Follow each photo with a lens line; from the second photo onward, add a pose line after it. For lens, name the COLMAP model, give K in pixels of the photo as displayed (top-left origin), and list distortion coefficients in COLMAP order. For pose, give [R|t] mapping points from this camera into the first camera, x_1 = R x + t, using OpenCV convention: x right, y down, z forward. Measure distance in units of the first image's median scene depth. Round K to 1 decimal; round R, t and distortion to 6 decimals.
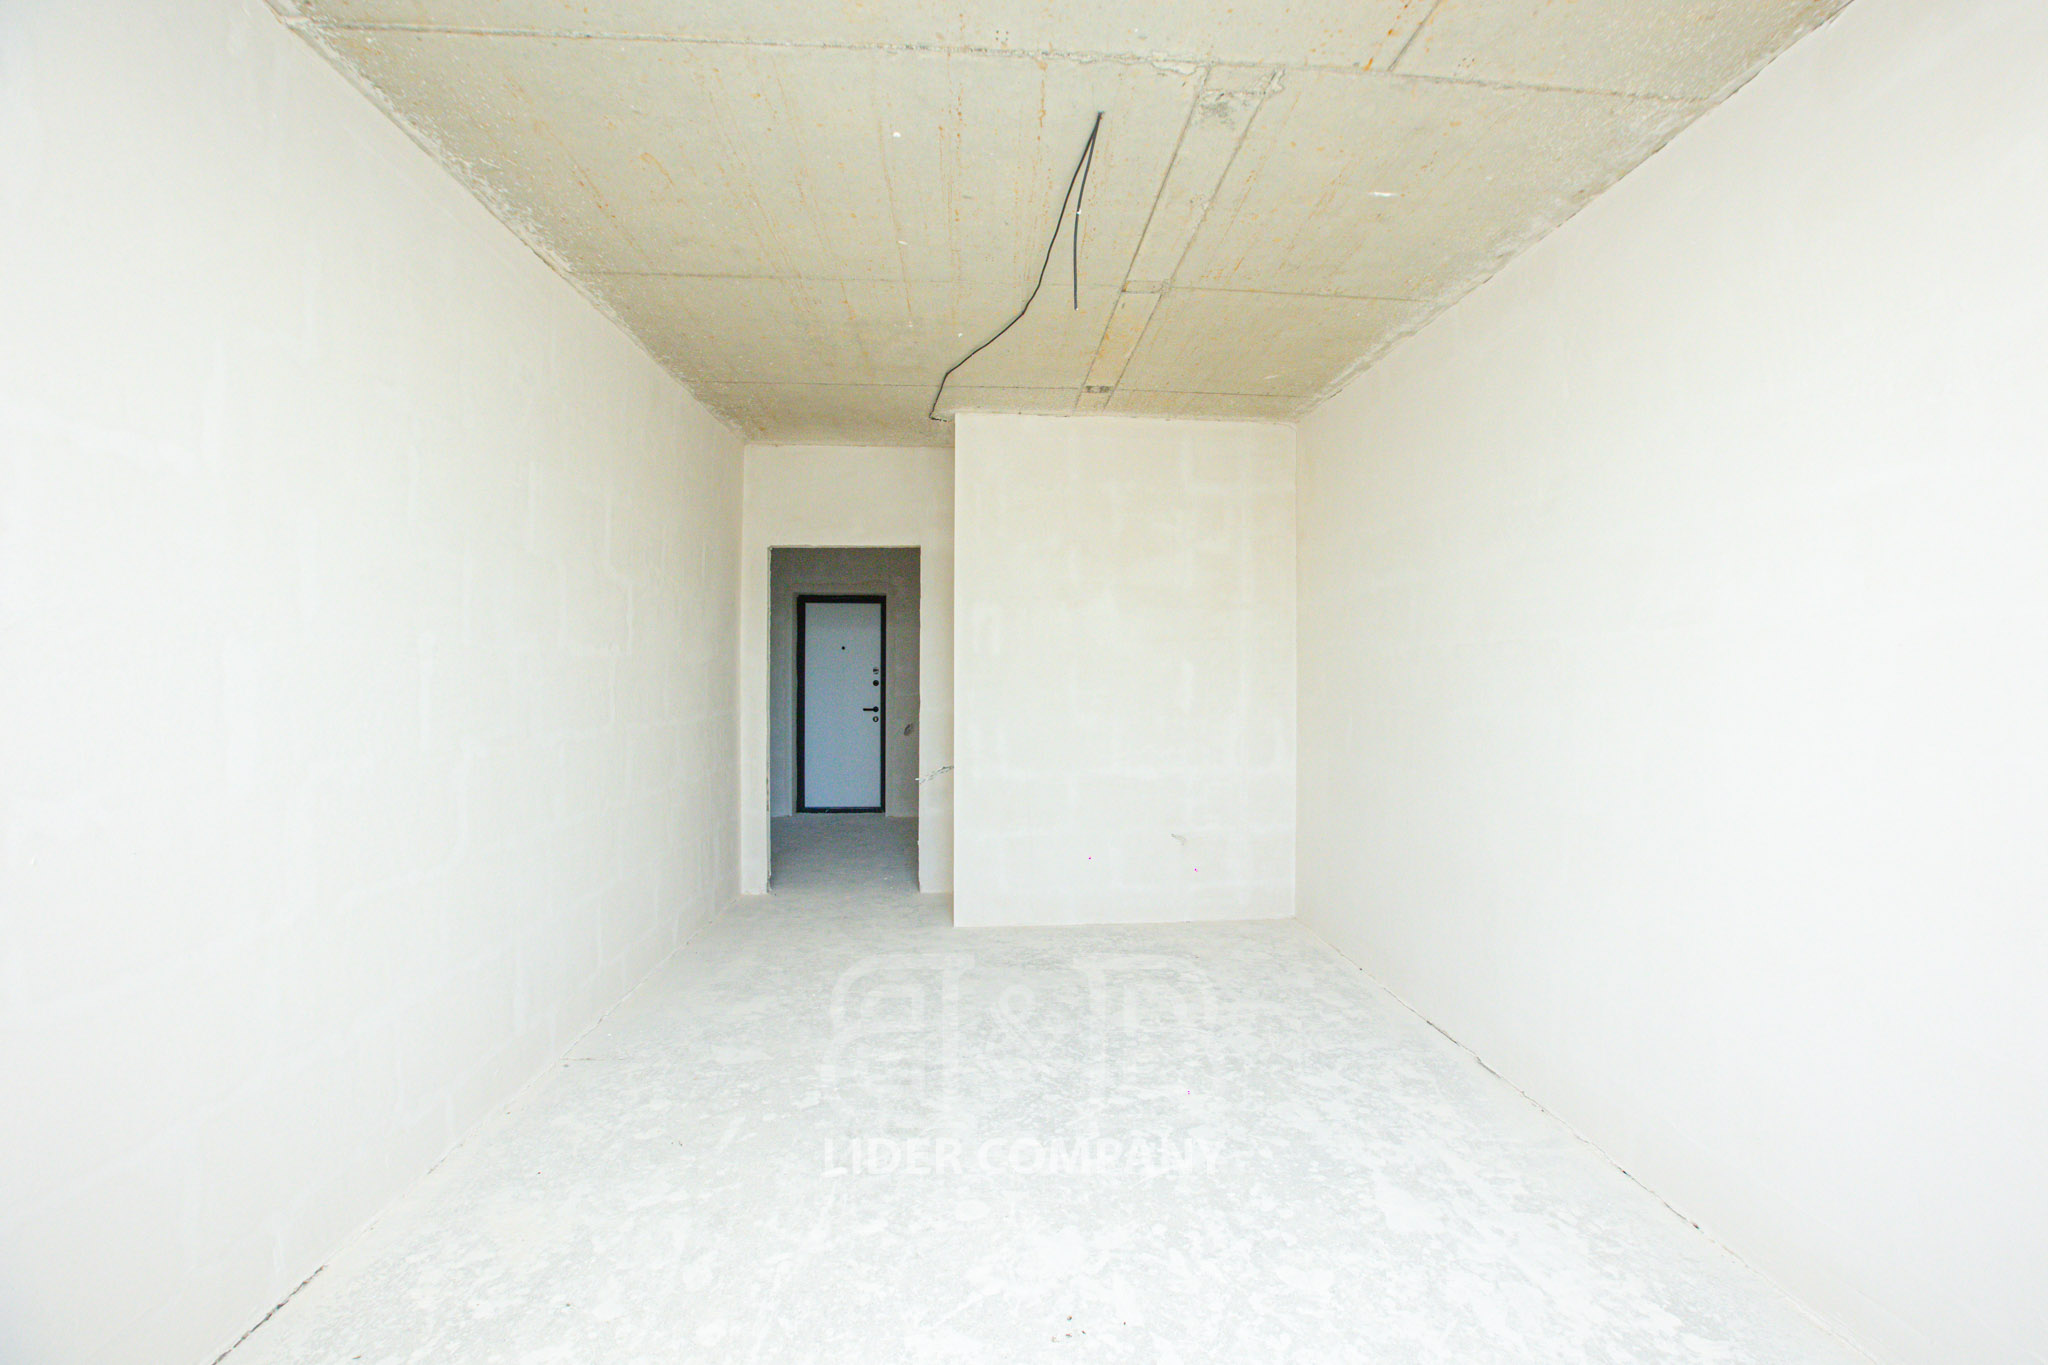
lens RADIAL K [[928.8, 0, 1034.1], [0, 928.8, 680.4], [0, 0, 1]] dist [-0.037122, 0.000964]
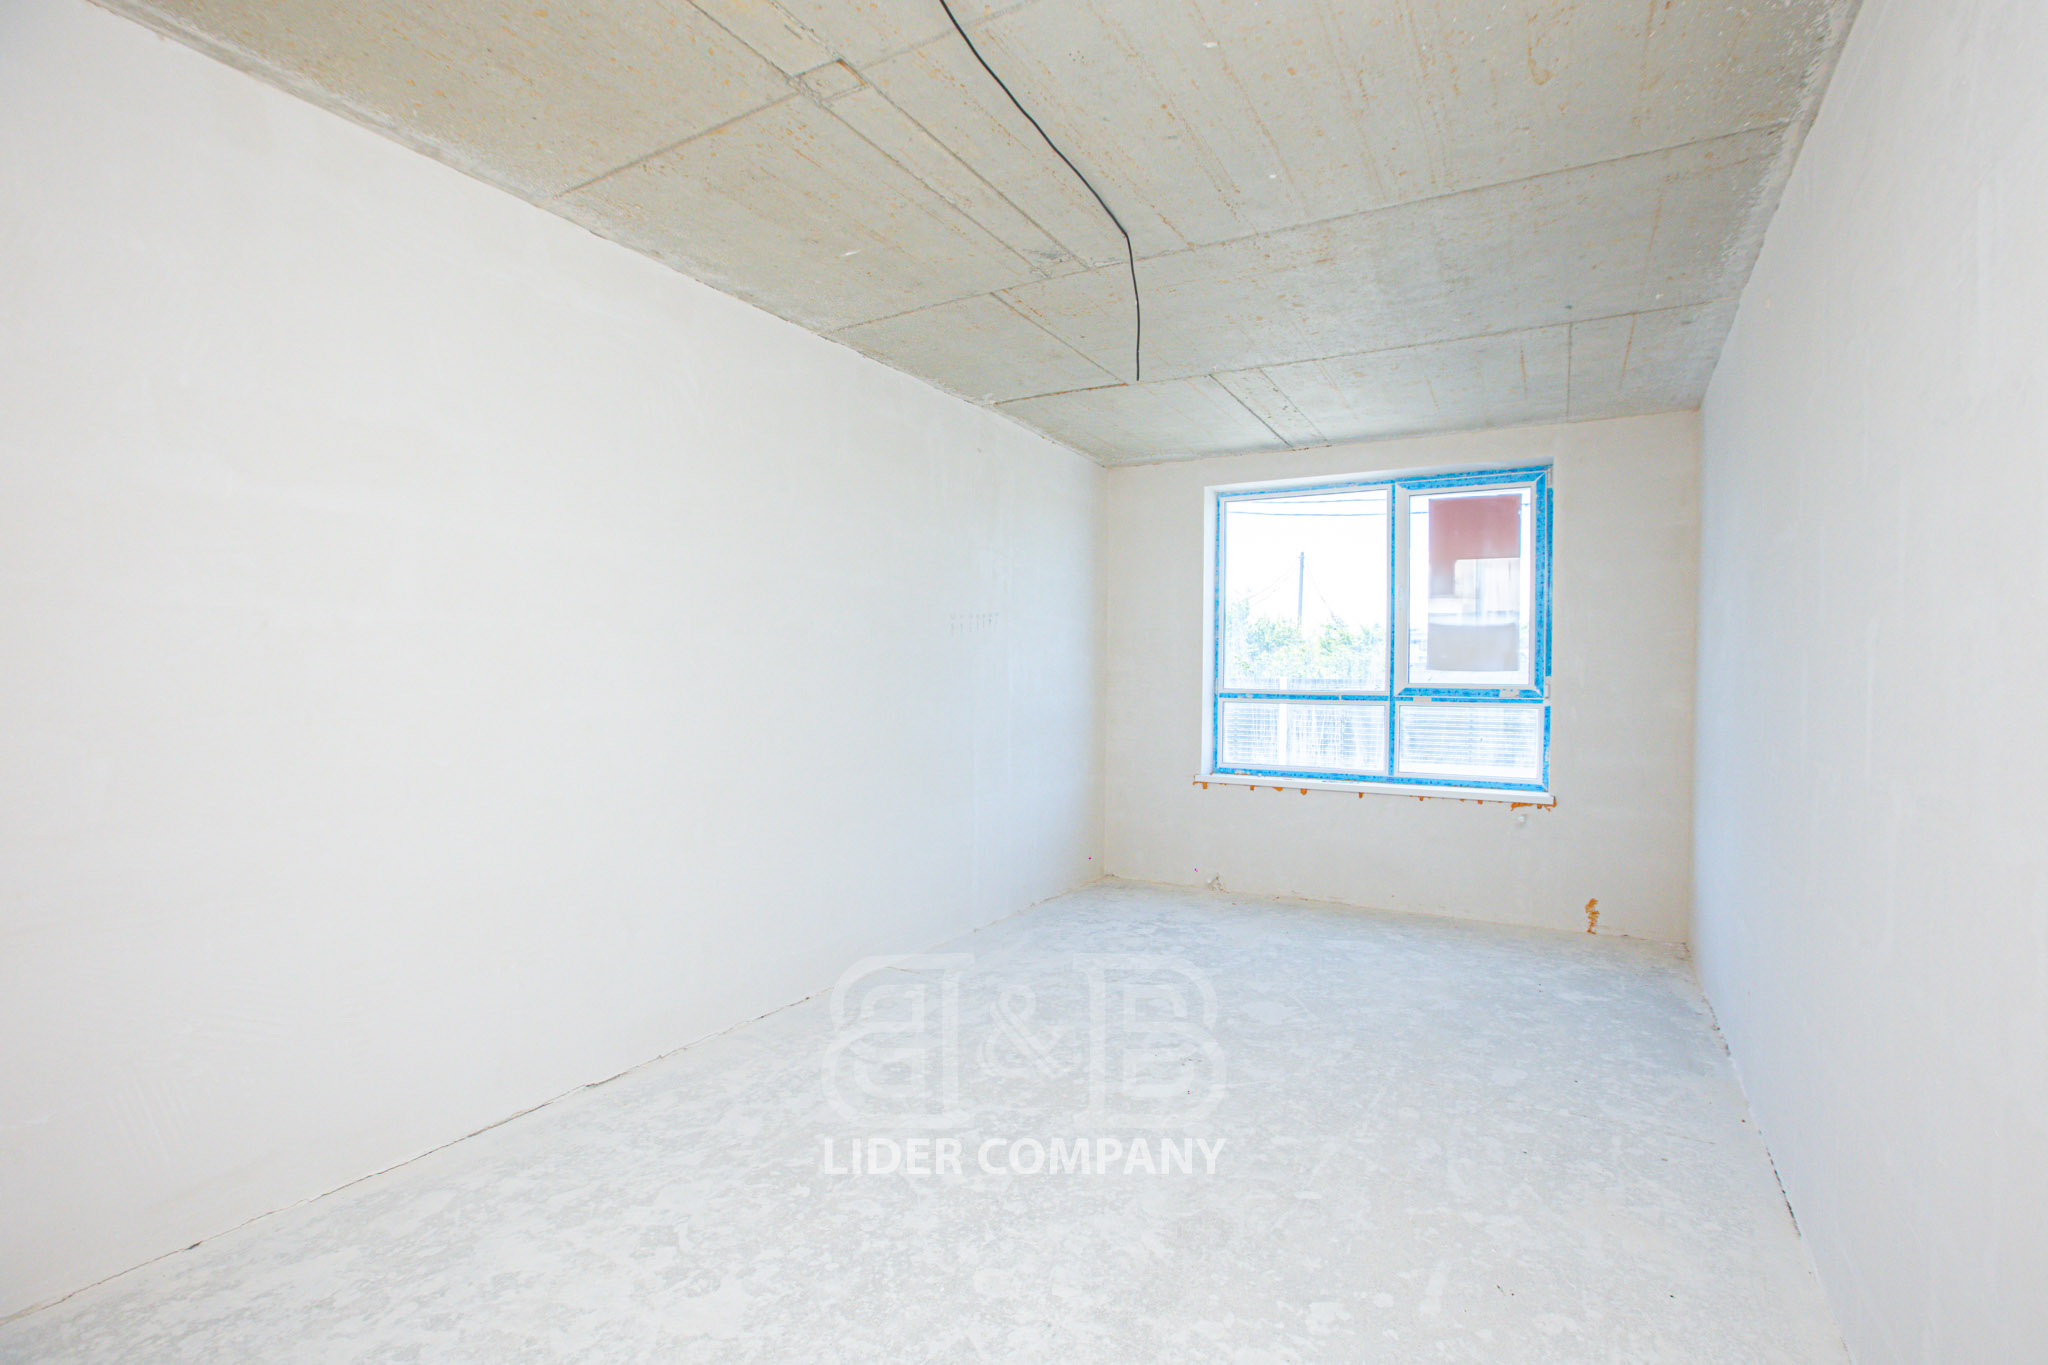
lens RADIAL K [[1024.2, 0, 1019.7], [0, 1024.2, 704.1], [0, 0, 1]] dist [-0.034304, 0.001056]
pose [[-0.840399, -0.024141, 0.541430, -0.446134], [-0.008762, 0.999482, 0.030965, -0.002875], [-0.541897, 0.021279, -0.840175, 1.732212]]
